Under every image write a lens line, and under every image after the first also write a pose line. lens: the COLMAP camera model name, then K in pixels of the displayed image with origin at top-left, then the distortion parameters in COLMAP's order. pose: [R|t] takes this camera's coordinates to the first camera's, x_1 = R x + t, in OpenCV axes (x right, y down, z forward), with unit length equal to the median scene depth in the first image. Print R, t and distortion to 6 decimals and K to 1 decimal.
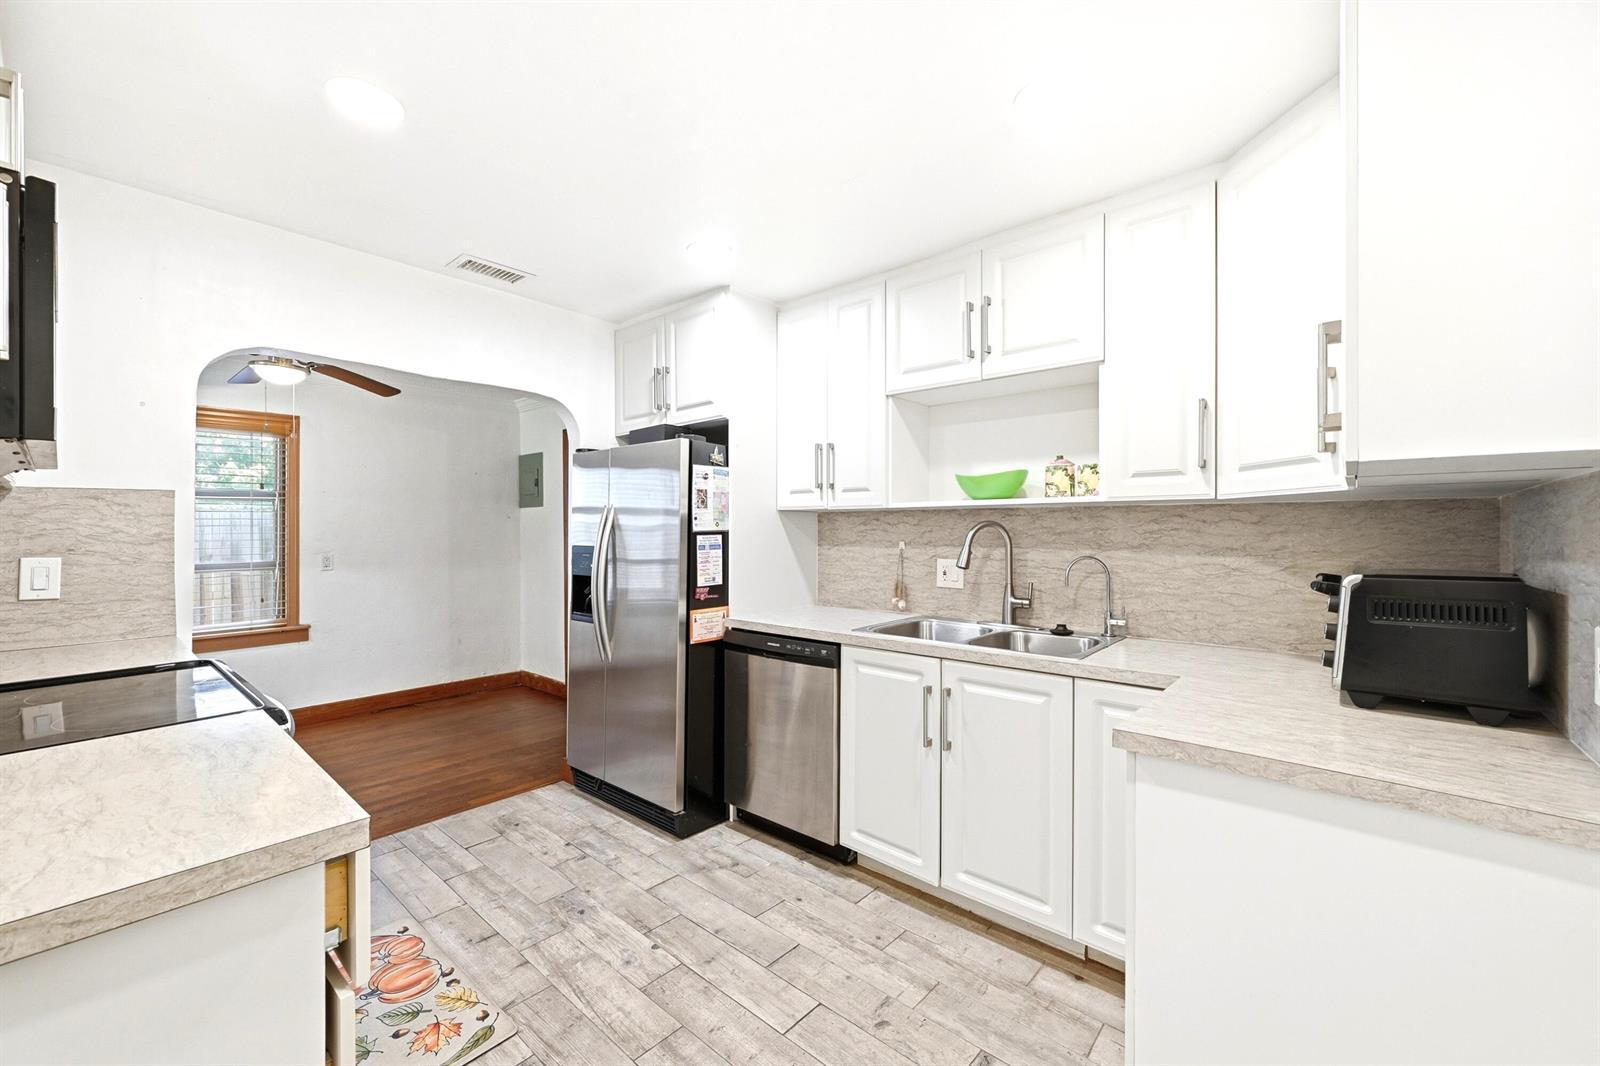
lens RADIAL K [[639.3, 0, 797.5], [0, 639.3, 531.1], [0, 0, 1]] dist [0.001871, -0.000018]
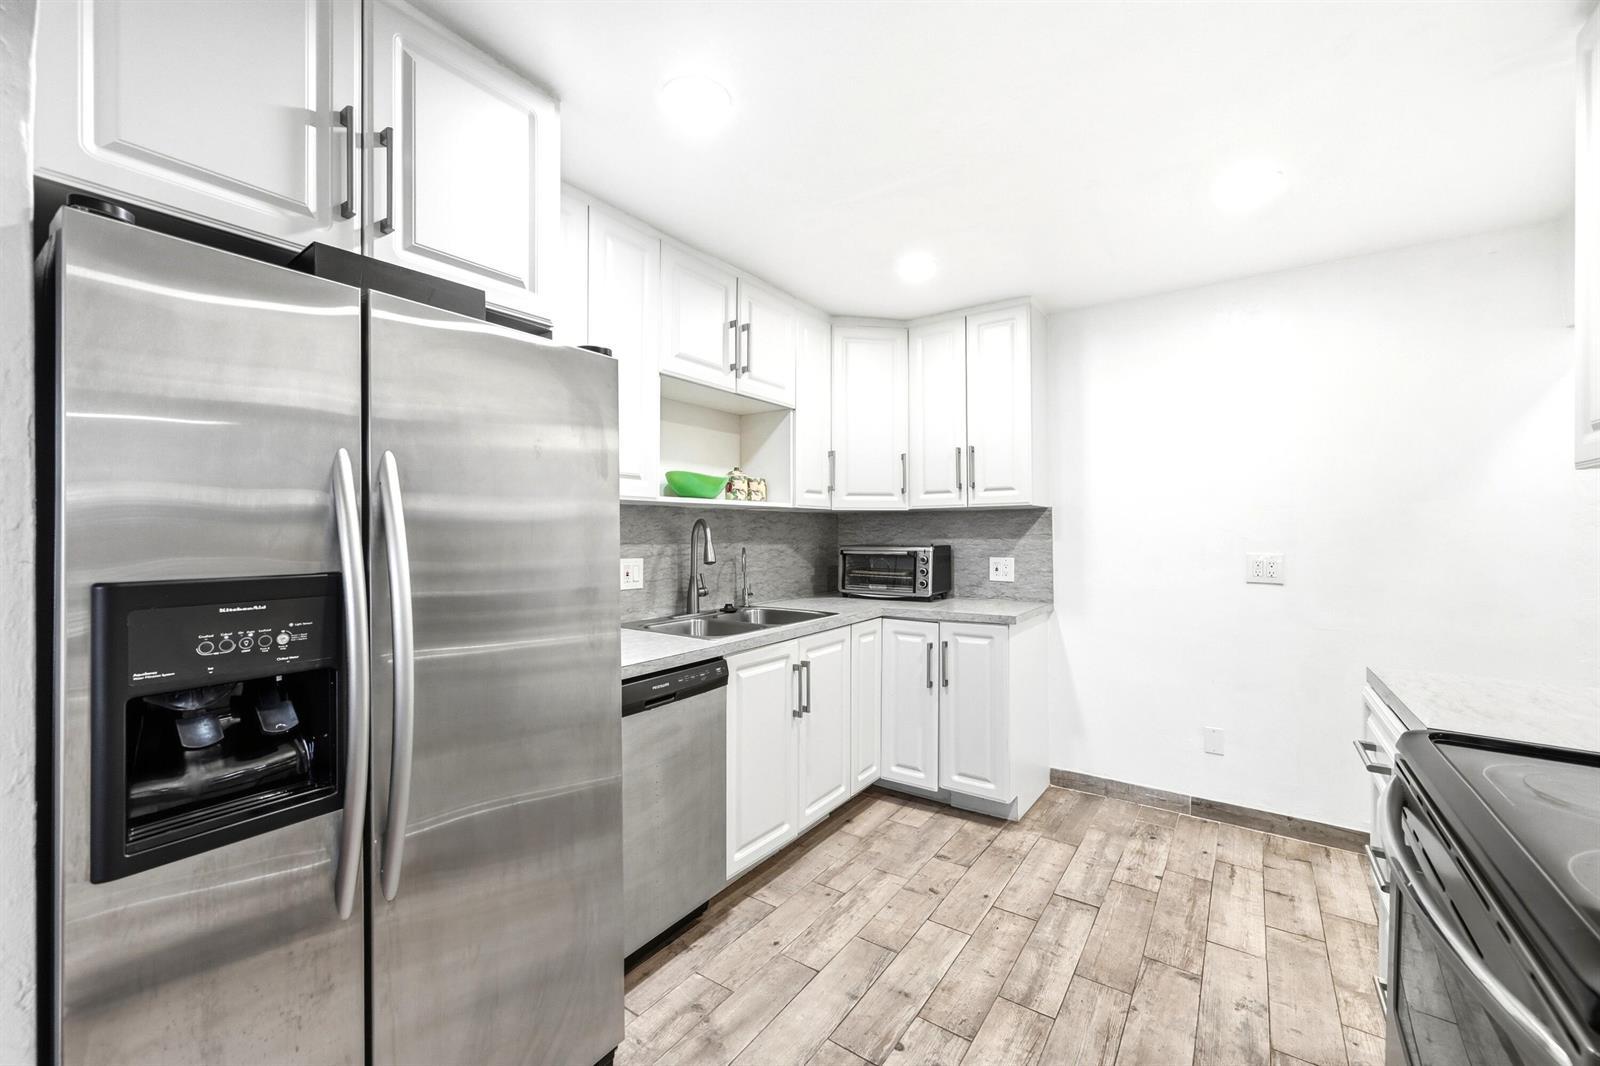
lens RADIAL K [[639.3, 0, 797.7], [0, 639.3, 531.5], [0, 0, 1]] dist [0.001871, -0.000018]
pose [[-0.107534, -0.003431, 0.994196, -0.908686], [-0.000559, 0.999994, 0.003391, 0.002157], [-0.994201, -0.000192, -0.107535, 1.100184]]
